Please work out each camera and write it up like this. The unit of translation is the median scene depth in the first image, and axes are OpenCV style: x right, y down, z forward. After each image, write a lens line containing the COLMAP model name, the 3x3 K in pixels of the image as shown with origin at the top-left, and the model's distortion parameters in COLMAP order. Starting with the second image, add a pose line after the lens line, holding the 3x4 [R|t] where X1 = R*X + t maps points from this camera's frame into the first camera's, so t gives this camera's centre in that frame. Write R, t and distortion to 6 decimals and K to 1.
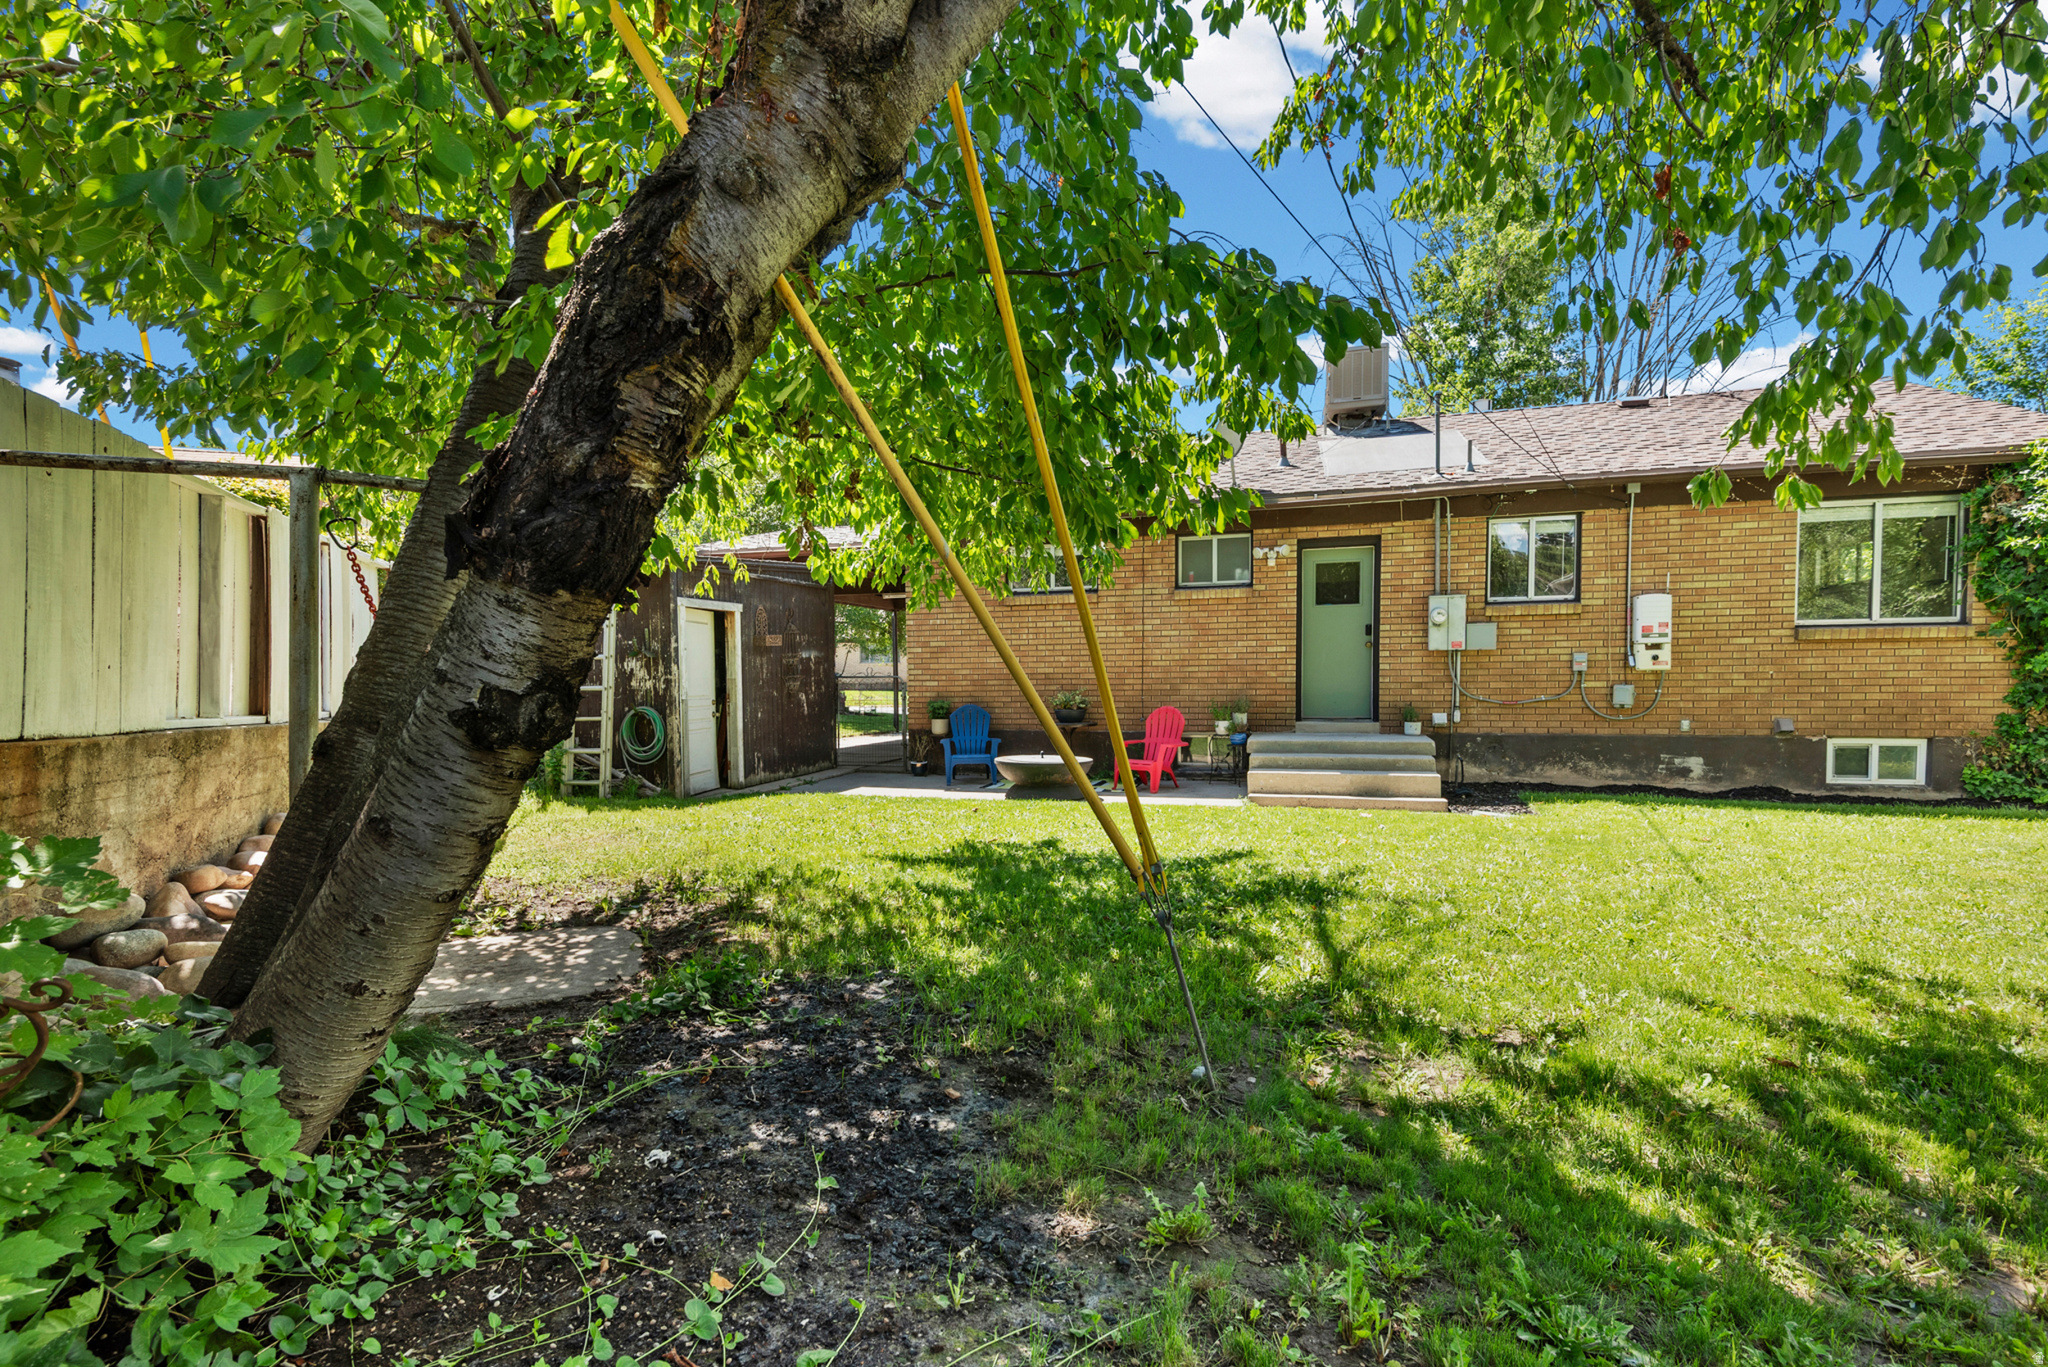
lens RADIAL K [[876.0, 0, 1021.4], [0, 876.0, 702.8], [0, 0, 1]] dist [0.017355, -0.013330]
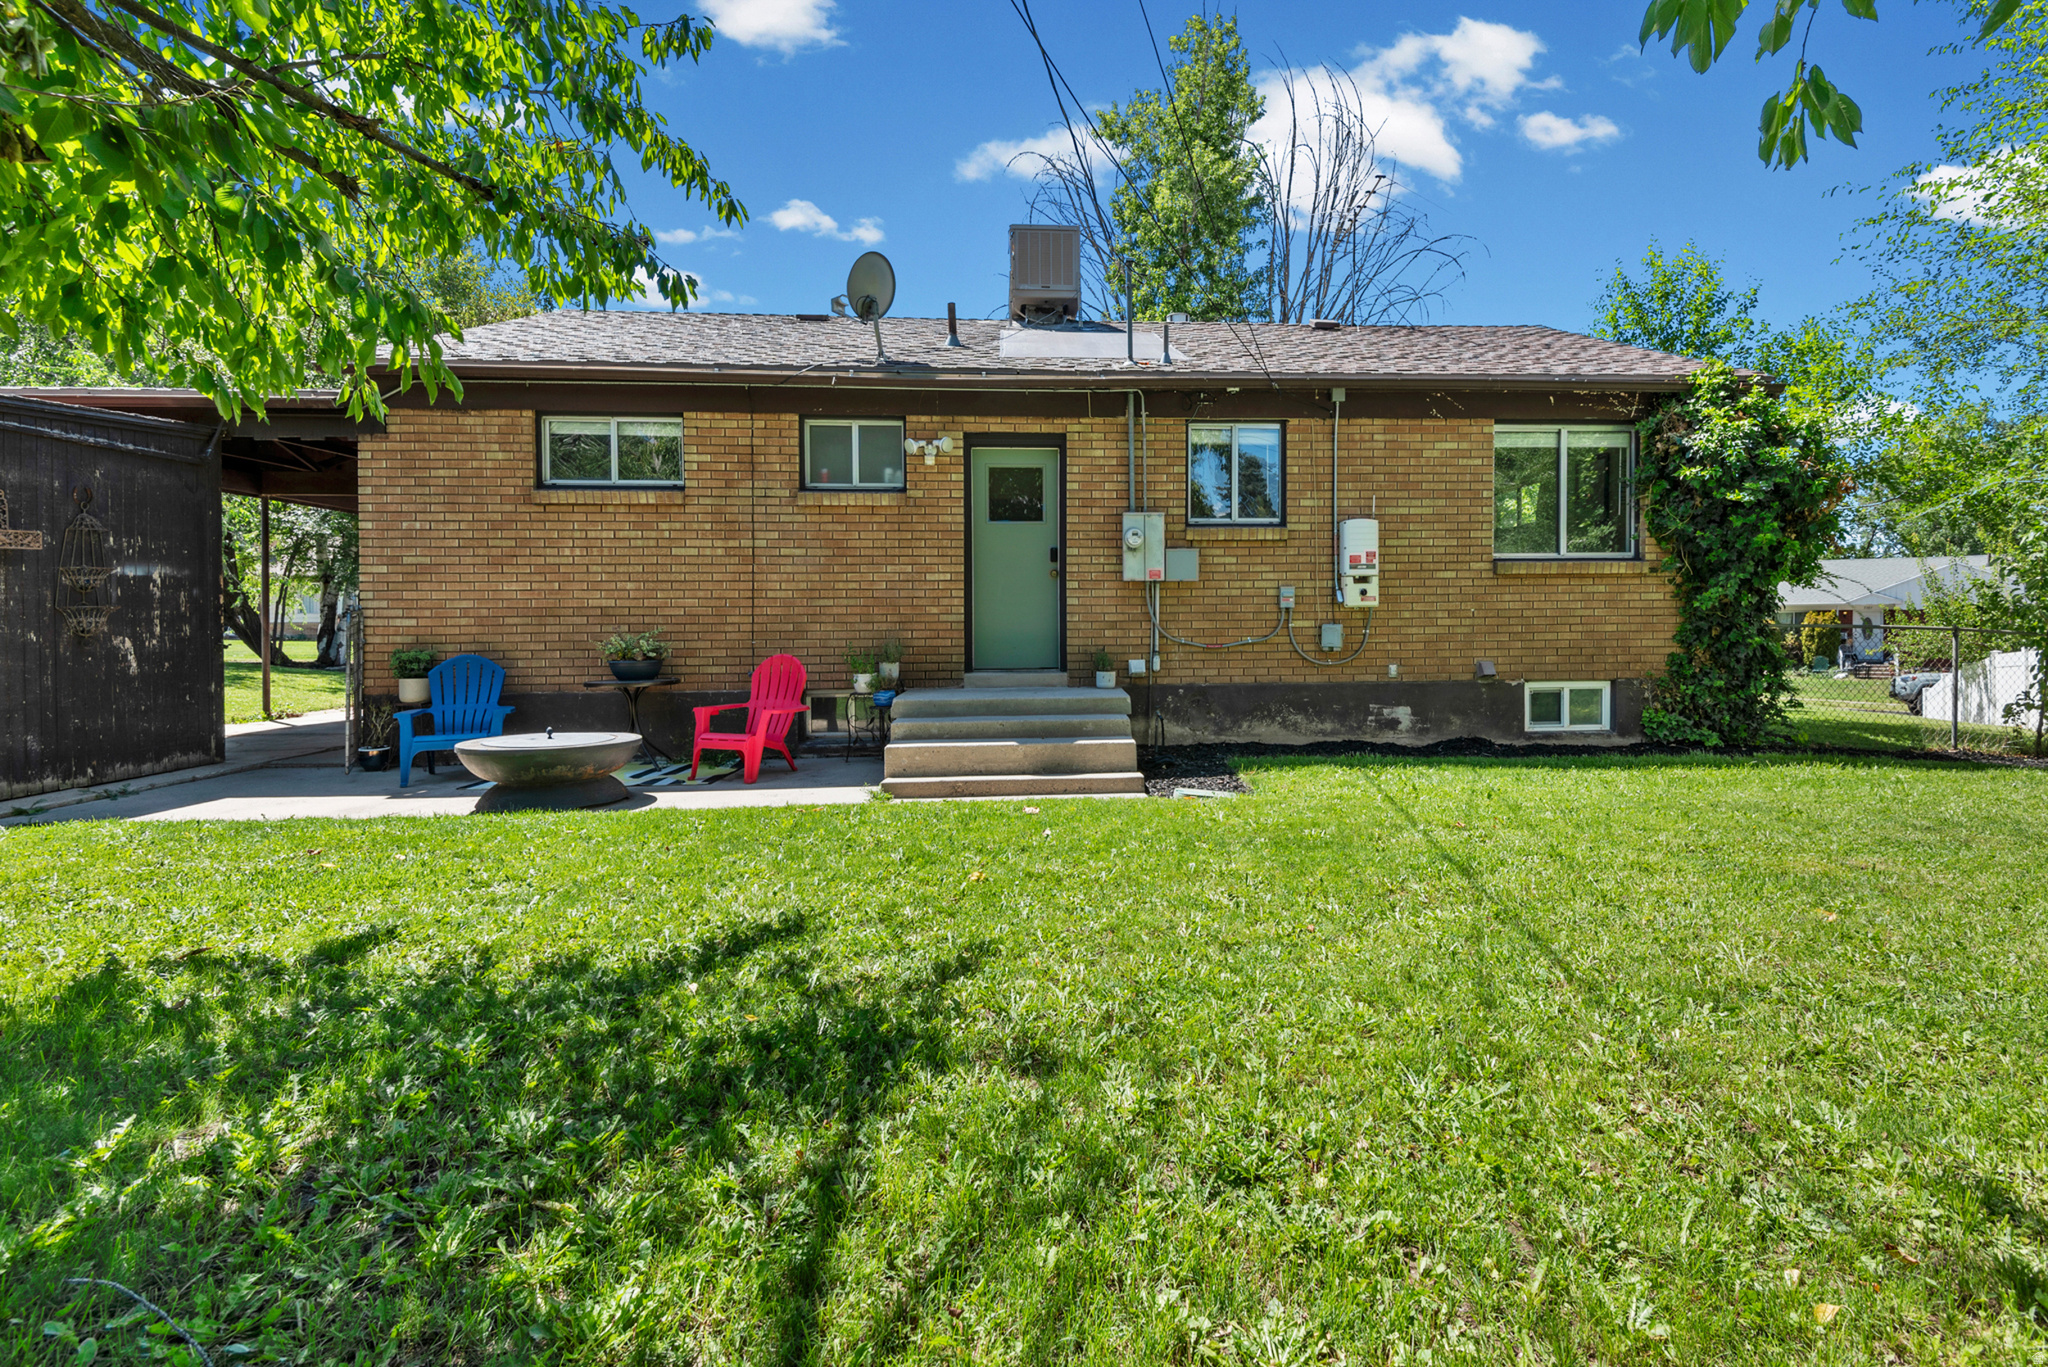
lens RADIAL K [[947.3, 0, 1028.9], [0, 947.3, 634.2], [0, 0, 1]] dist [0.017985, -0.000167]
pose [[0.949242, -0.002974, 0.314534, 0.115206], [0.010353, 0.999709, -0.021791, 0.006605], [-0.314377, 0.023941, 0.948996, 0.219192]]
